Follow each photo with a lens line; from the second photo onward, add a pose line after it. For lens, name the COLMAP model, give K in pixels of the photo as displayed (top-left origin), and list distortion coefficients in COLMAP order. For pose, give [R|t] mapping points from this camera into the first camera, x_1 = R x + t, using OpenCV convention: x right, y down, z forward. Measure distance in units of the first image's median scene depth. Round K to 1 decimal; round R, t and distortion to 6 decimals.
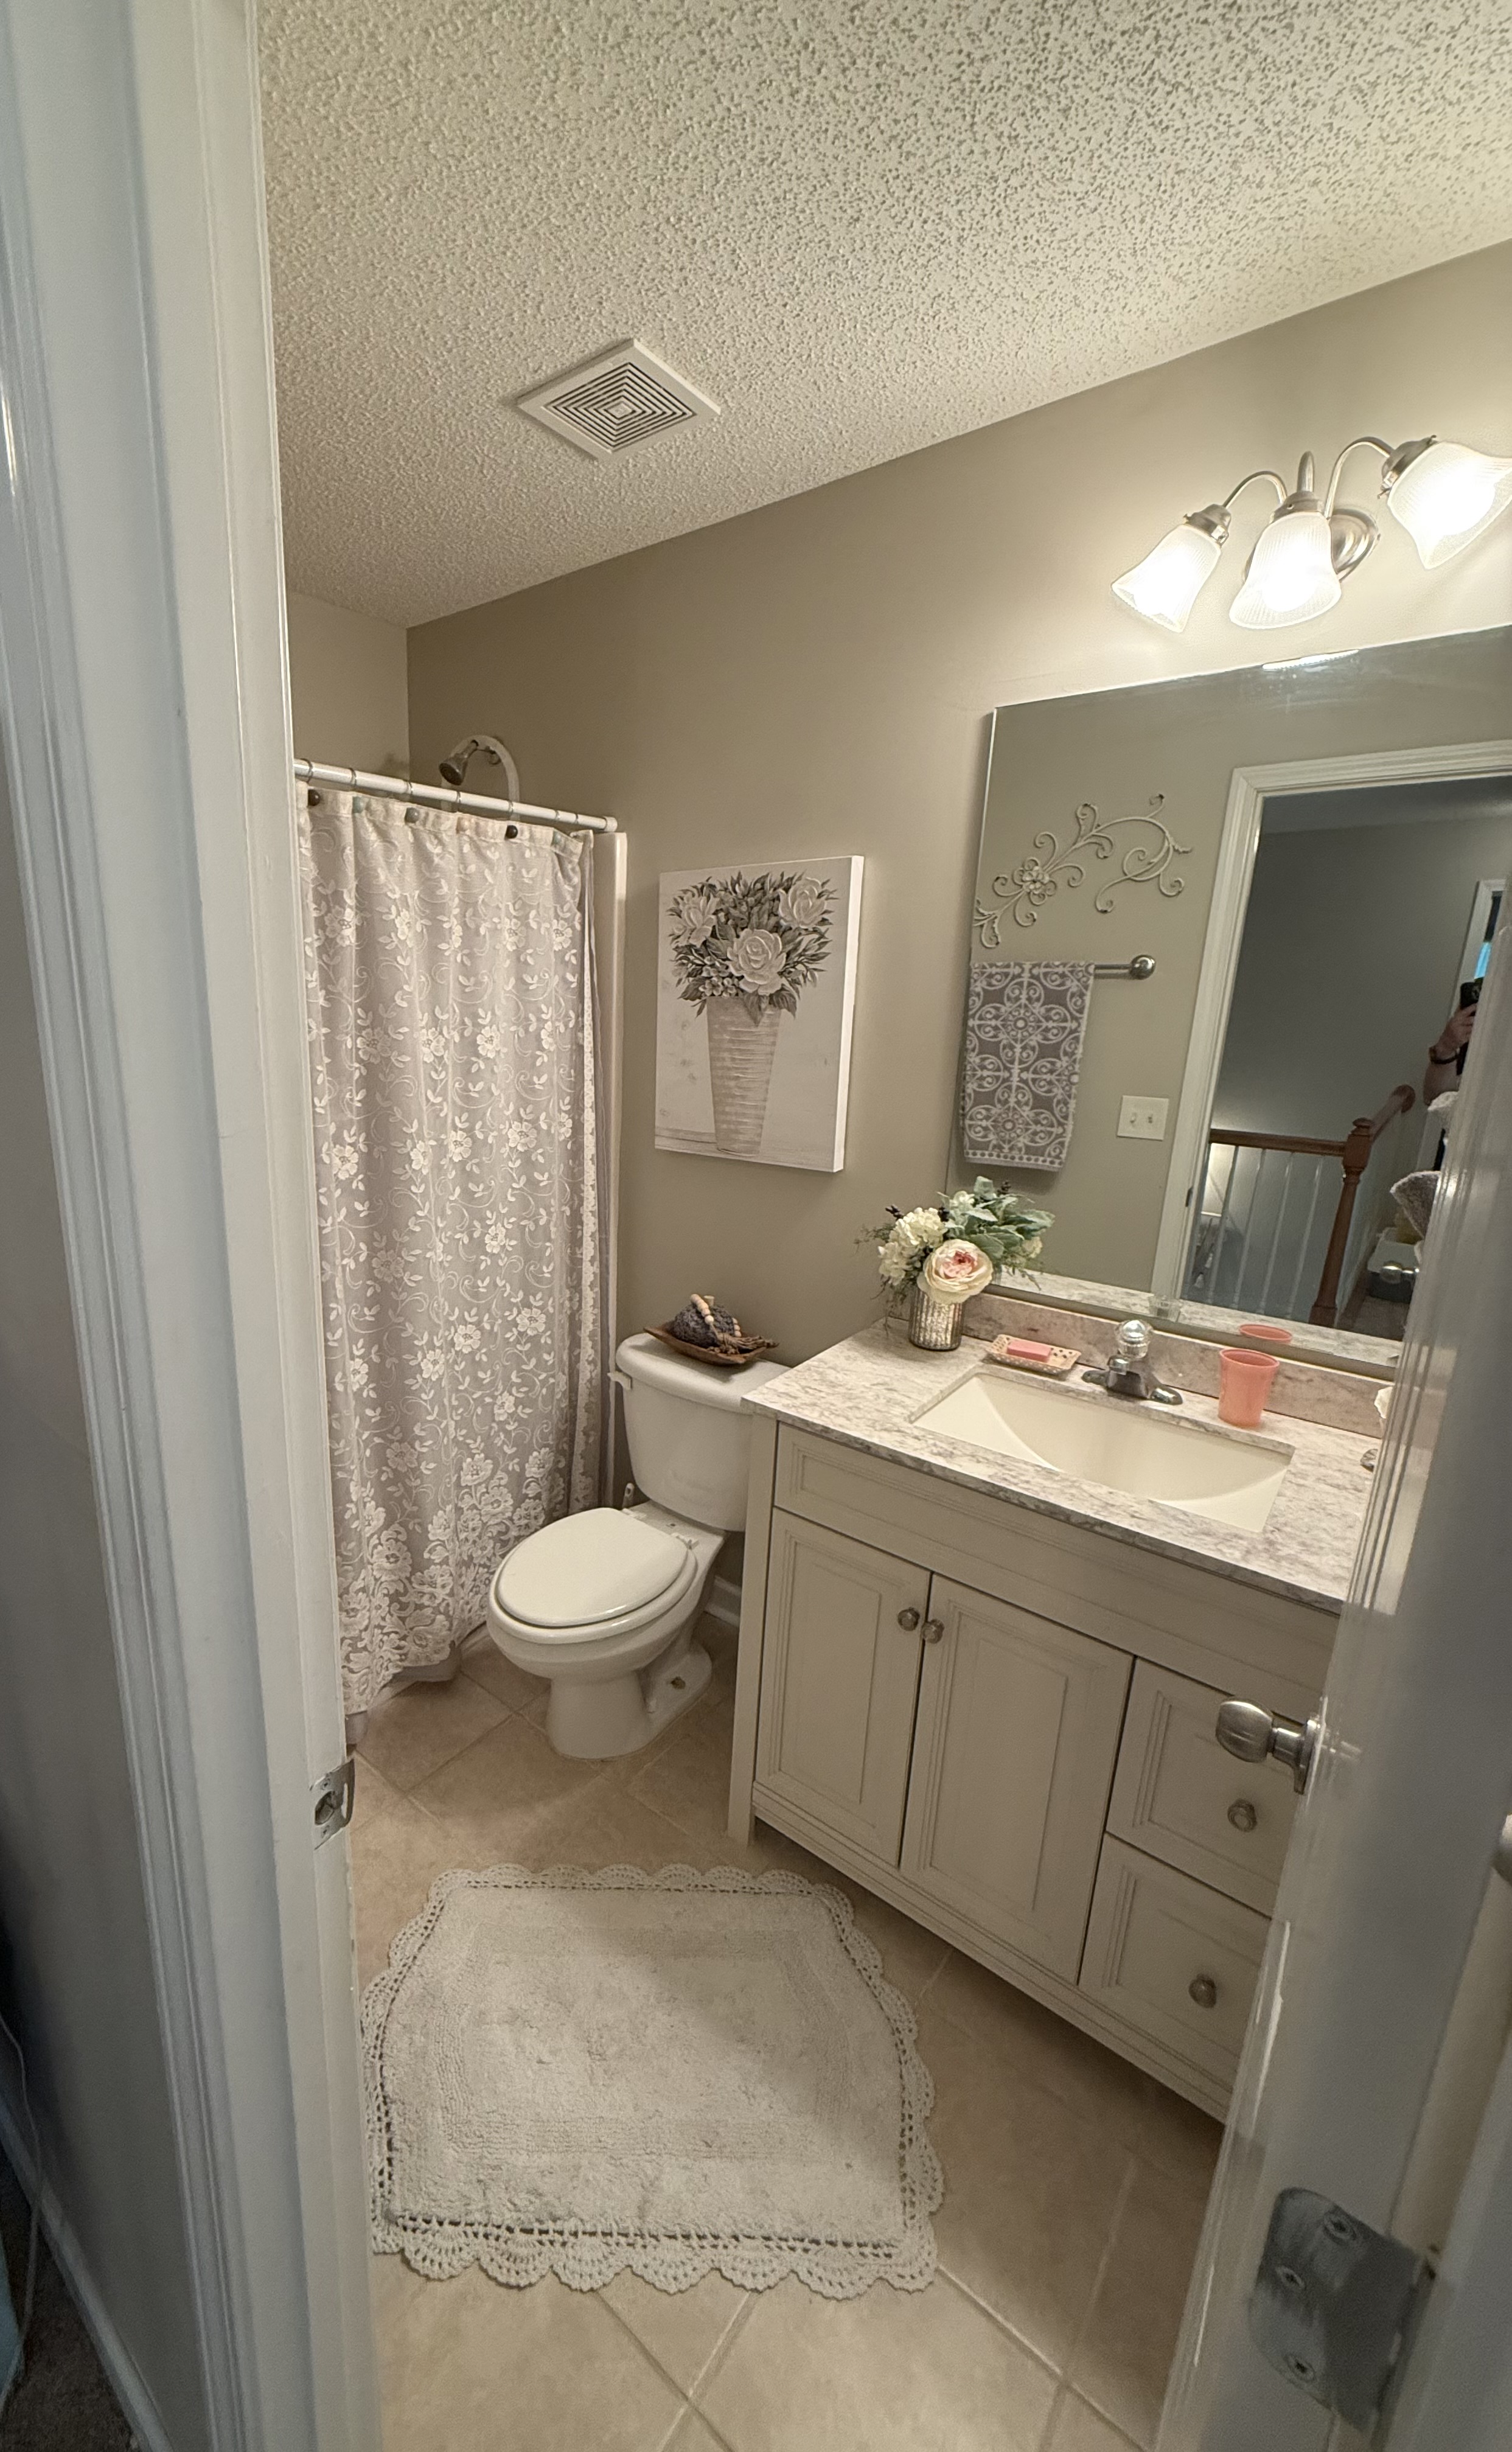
lens RADIAL K [[962.2, 0, 588.7], [0, 962.2, 1213.2], [0, 0, 1]] dist [0.000273, -0.000048]
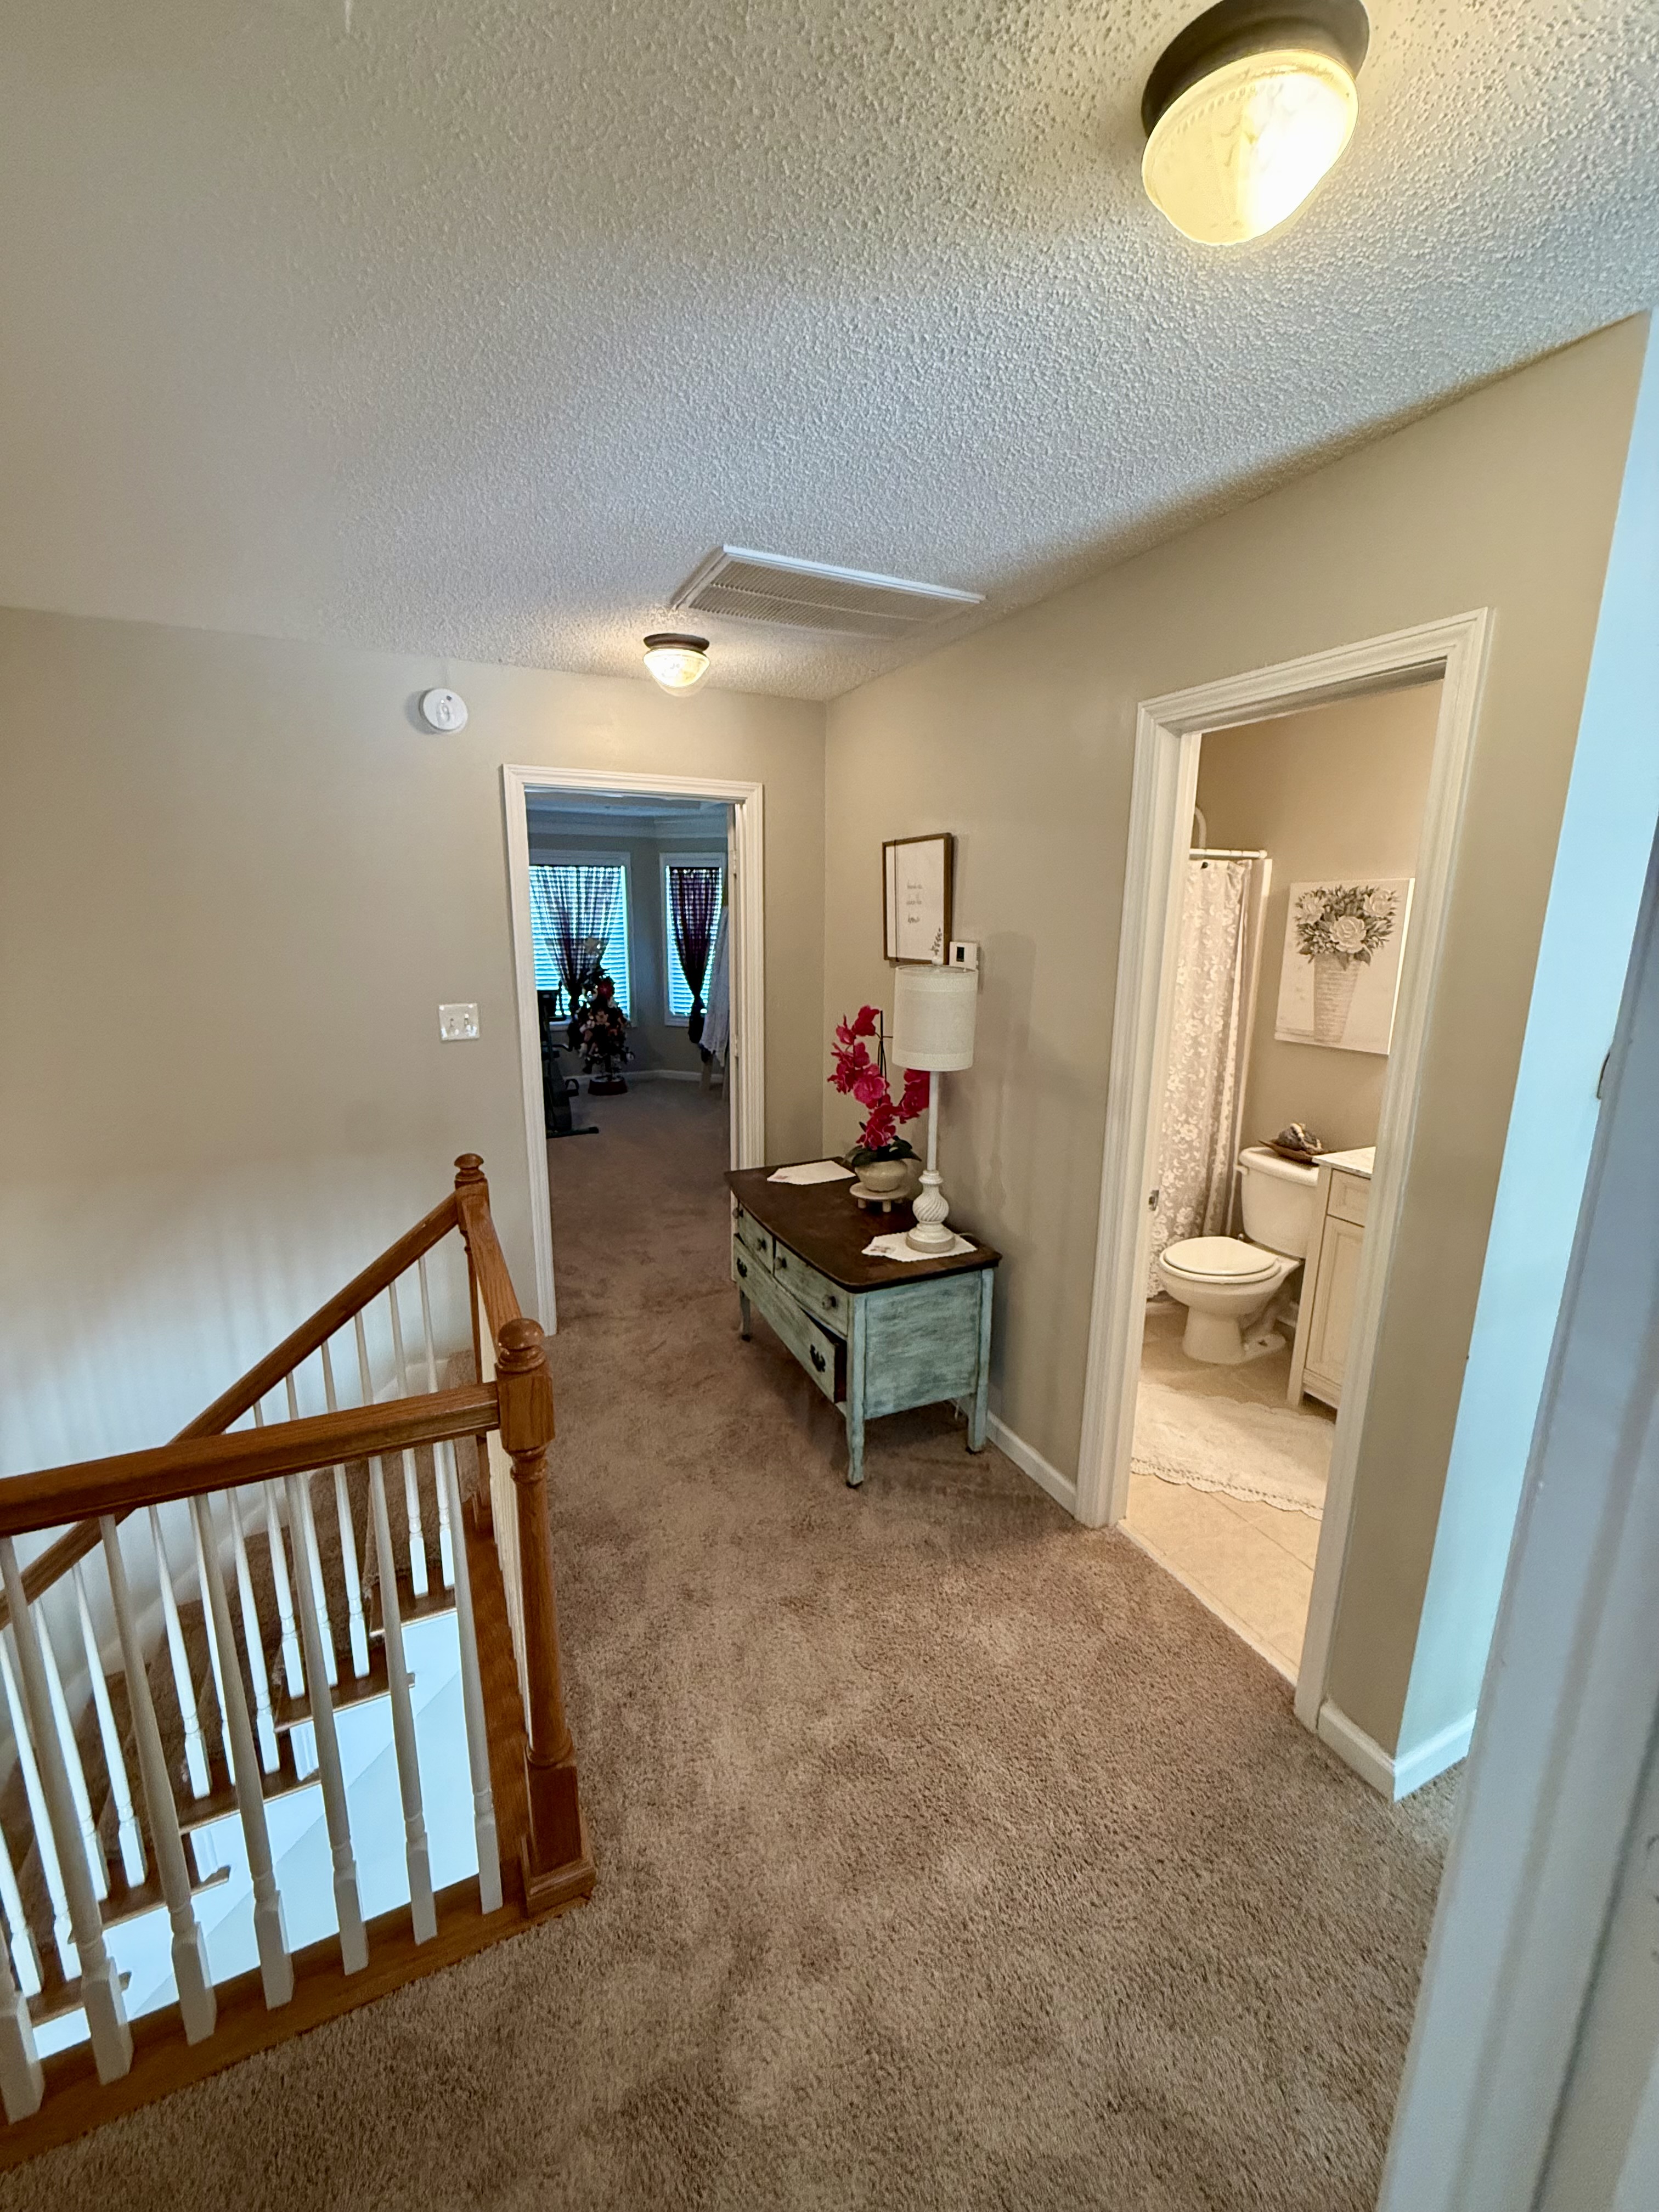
lens RADIAL K [[880.8, 0, 825.9], [0, 880.8, 1099.1], [0, 0, 1]] dist [-0.002802, -0.000018]
pose [[0.918609, 0.080847, -0.386809, -0.053530], [-0.093430, 0.995530, -0.013805, 0.142665], [0.383964, 0.048821, 0.922057, -0.792519]]
